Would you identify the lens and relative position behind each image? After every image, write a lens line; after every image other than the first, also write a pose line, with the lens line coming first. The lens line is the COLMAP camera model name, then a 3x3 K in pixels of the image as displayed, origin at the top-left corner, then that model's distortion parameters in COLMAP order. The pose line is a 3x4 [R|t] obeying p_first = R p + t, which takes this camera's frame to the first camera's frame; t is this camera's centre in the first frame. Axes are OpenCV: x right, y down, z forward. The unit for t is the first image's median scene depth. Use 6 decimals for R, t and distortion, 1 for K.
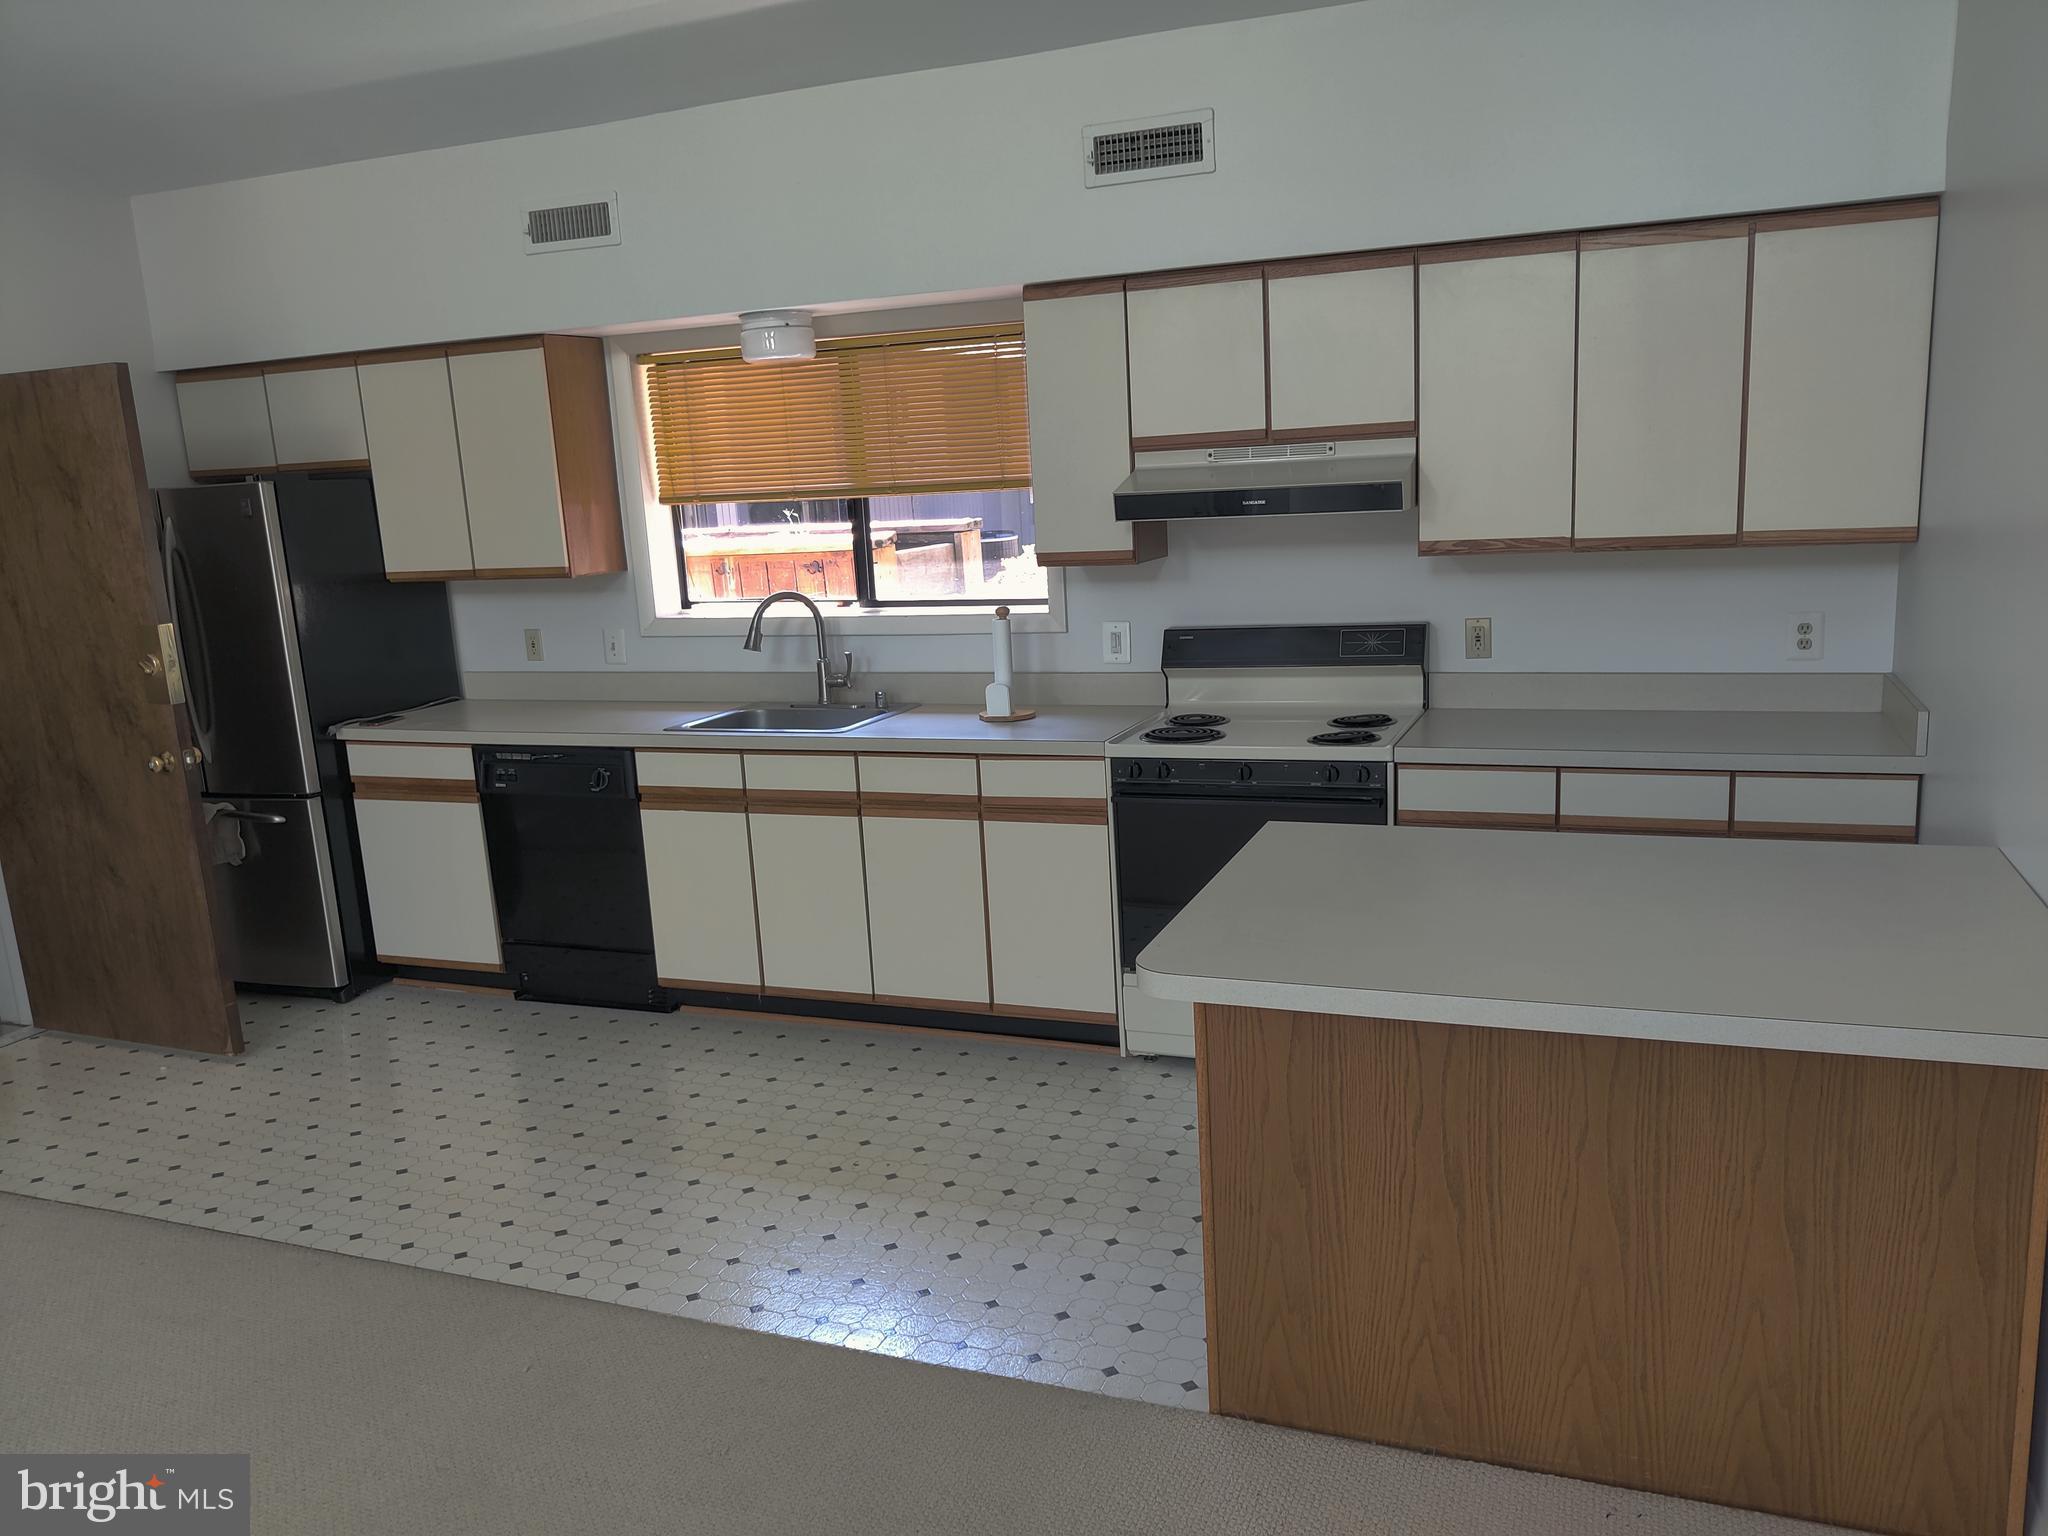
lens RADIAL K [[1573.4, 0, 1027.0], [0, 1573.4, 803.8], [0, 0, 1]] dist [0.030036, -0.051352]
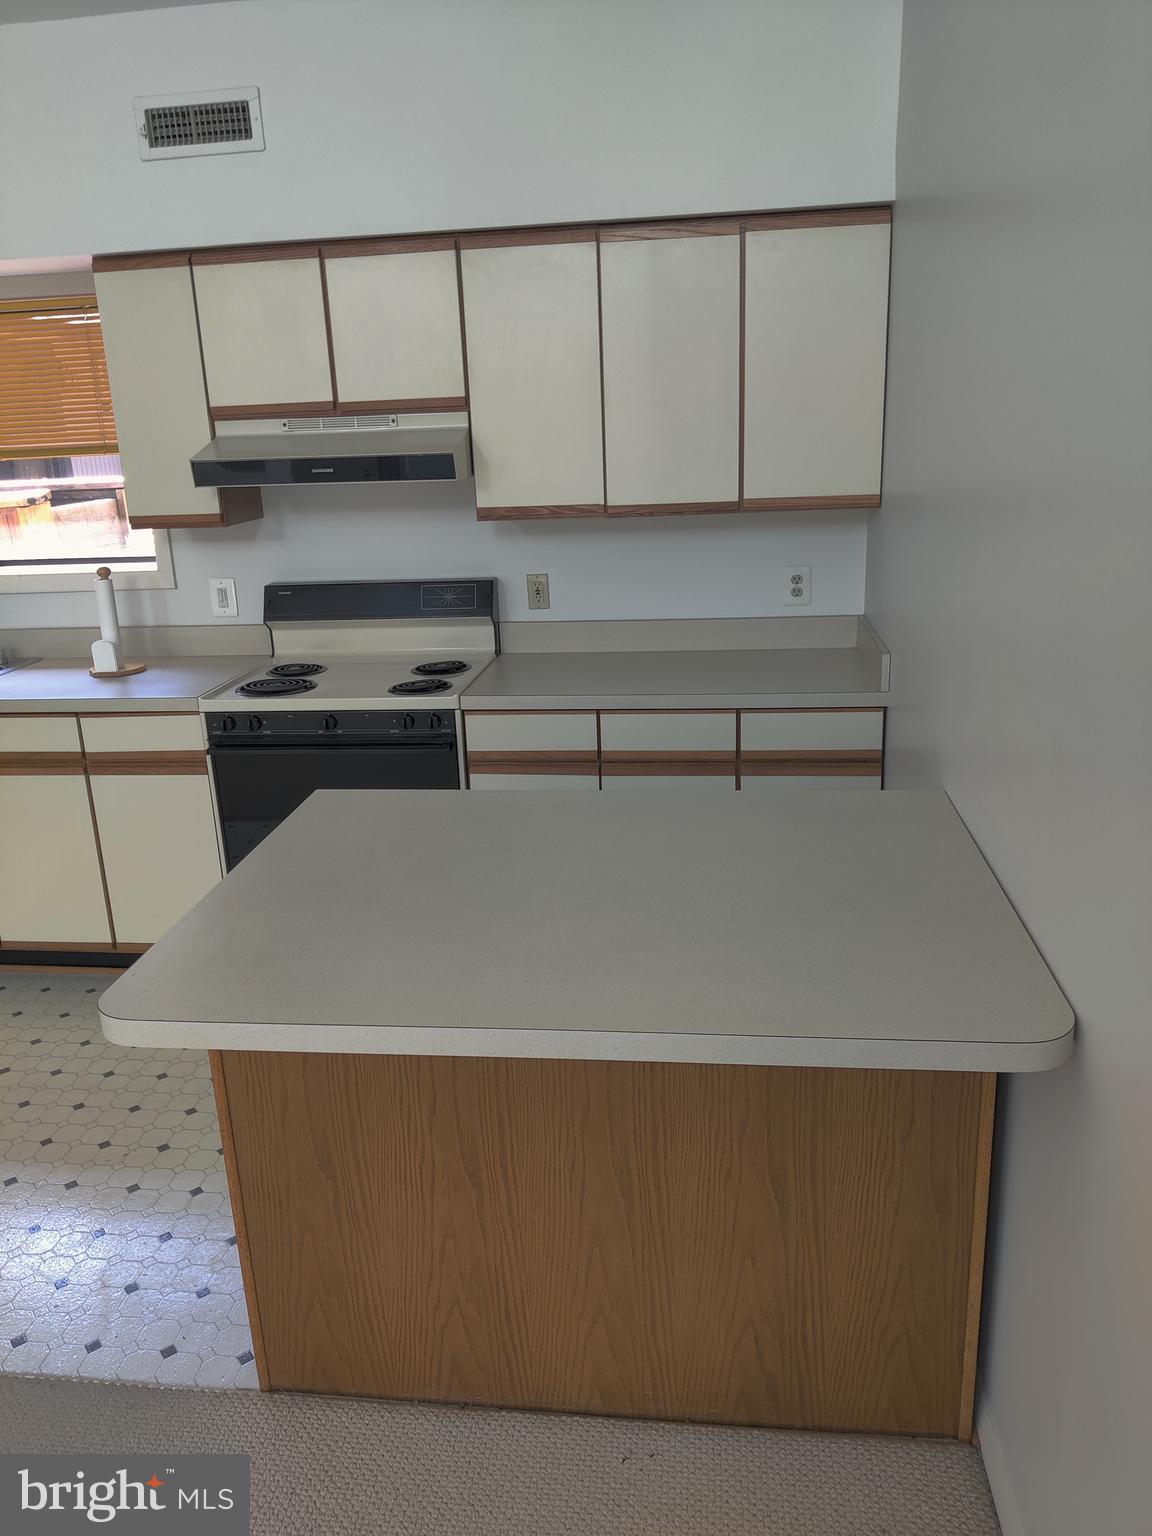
lens RADIAL K [[1158.6, 0, 576.0], [0, 1158.6, 768.0], [0, 0, 1]] dist [0.040216, -0.089692]
pose [[0.969732, -0.058825, 0.236980, 0.113373], [0.041211, 0.996053, 0.078610, -0.045397], [-0.240669, -0.066465, 0.968329, 0.180343]]
